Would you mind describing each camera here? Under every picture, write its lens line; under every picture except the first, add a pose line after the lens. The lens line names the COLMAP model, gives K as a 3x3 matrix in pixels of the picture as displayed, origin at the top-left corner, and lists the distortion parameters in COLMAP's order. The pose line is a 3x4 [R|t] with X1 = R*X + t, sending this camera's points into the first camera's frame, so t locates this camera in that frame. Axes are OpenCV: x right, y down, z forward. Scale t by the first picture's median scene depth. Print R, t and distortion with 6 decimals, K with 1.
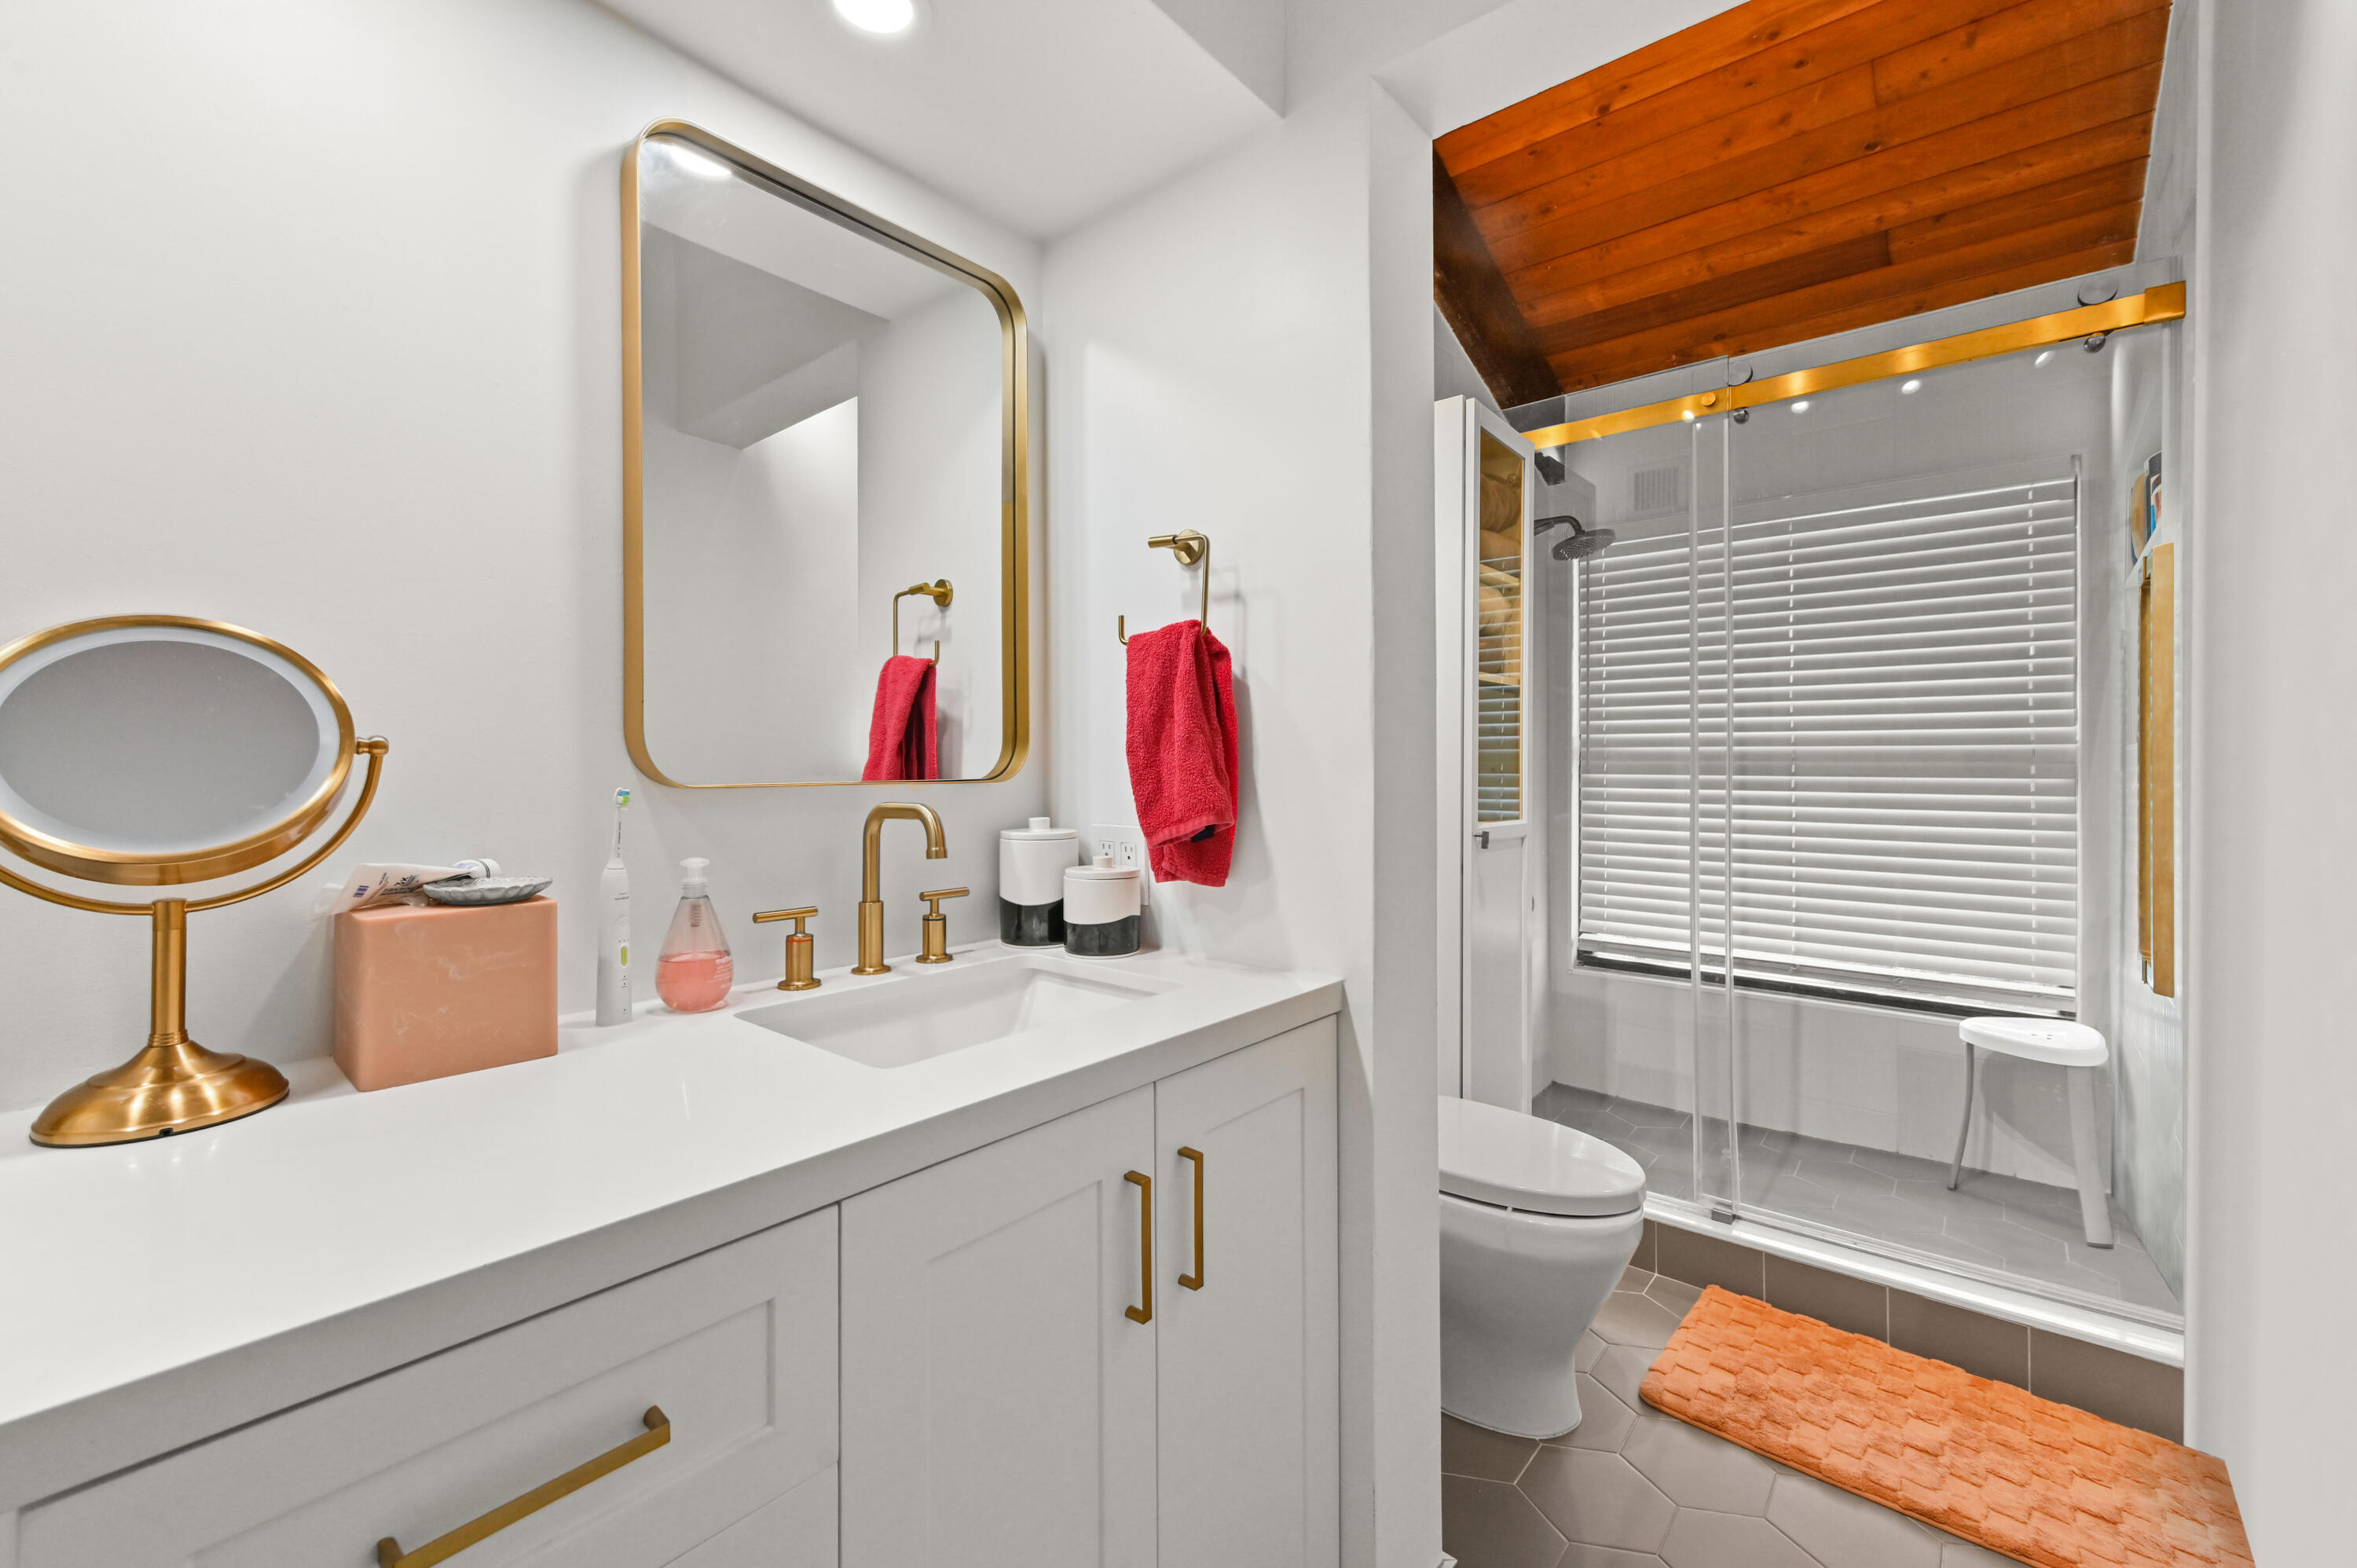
lens RADIAL K [[956.5, 0, 1176.1], [0, 956.5, 767.7], [0, 0, 1]] dist [-0.004624, 0.001021]
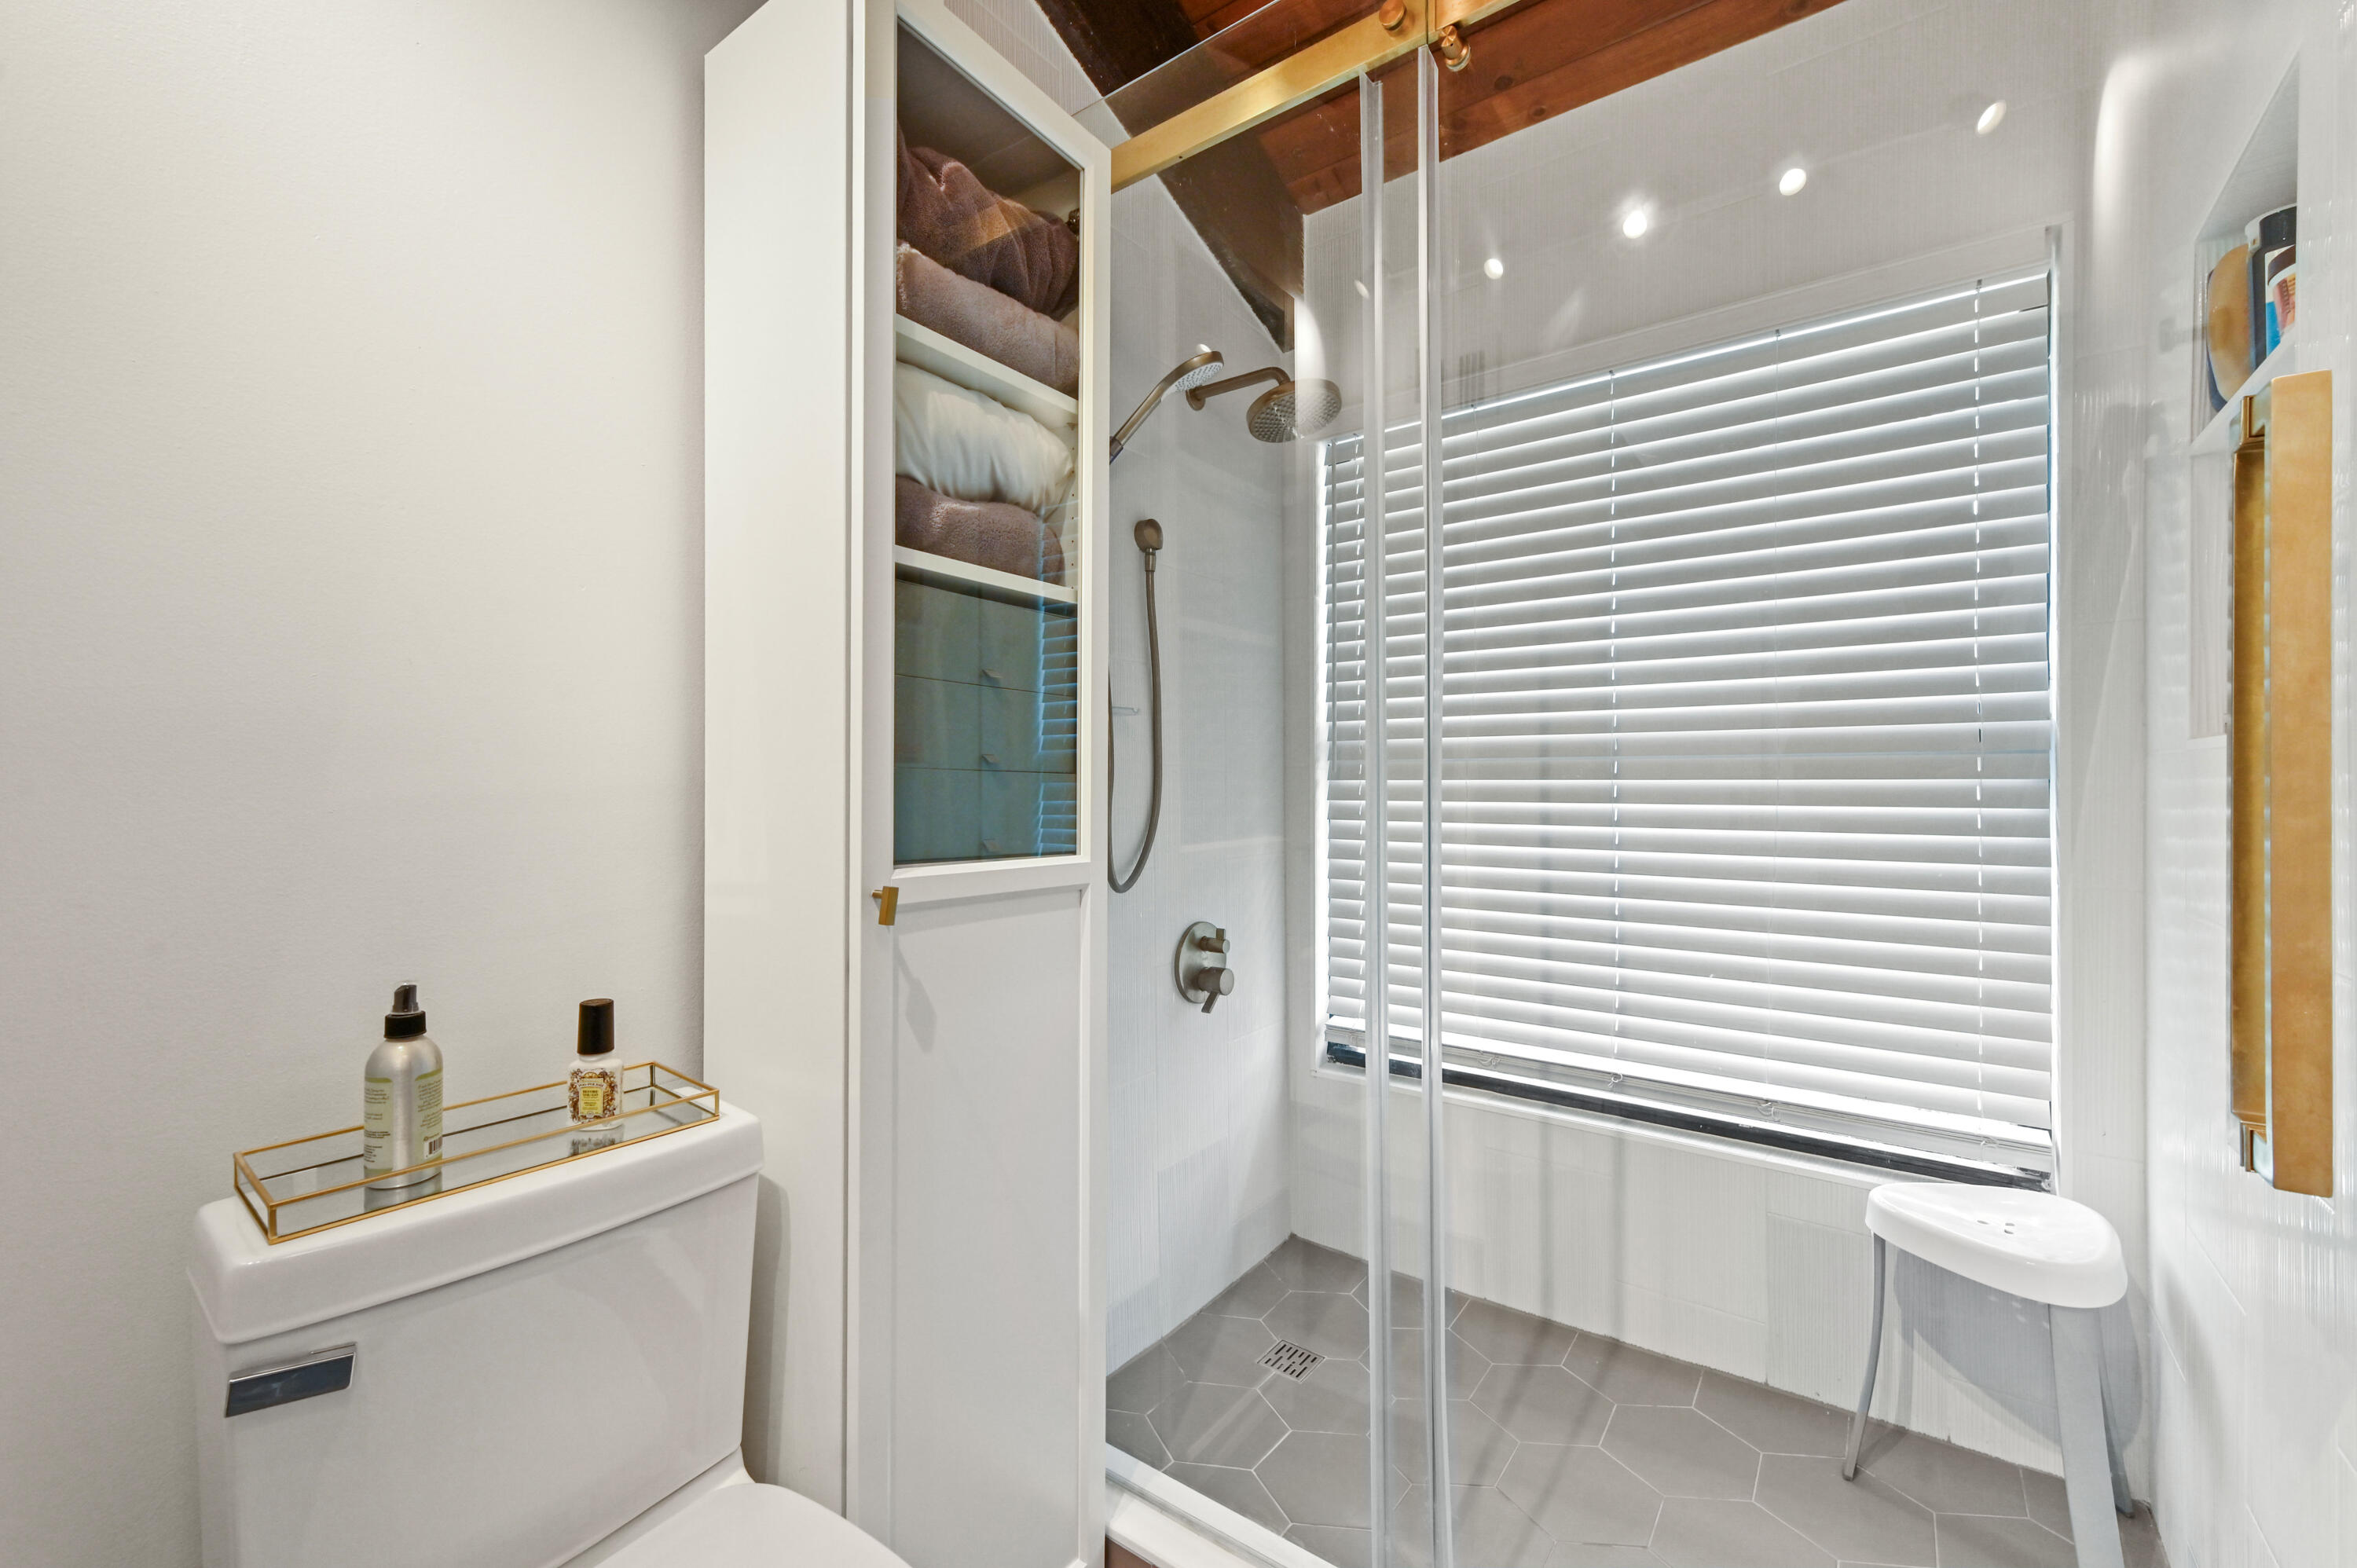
lens RADIAL K [[956.5, 0, 1181.9], [0, 956.5, 794.4], [0, 0, 1]] dist [-0.004624, 0.001021]
pose [[0.997533, -0.003687, 0.070105, 0.351550], [0.003223, 0.999972, 0.006726, 0.015511], [-0.070128, -0.006483, 0.997517, 0.431069]]
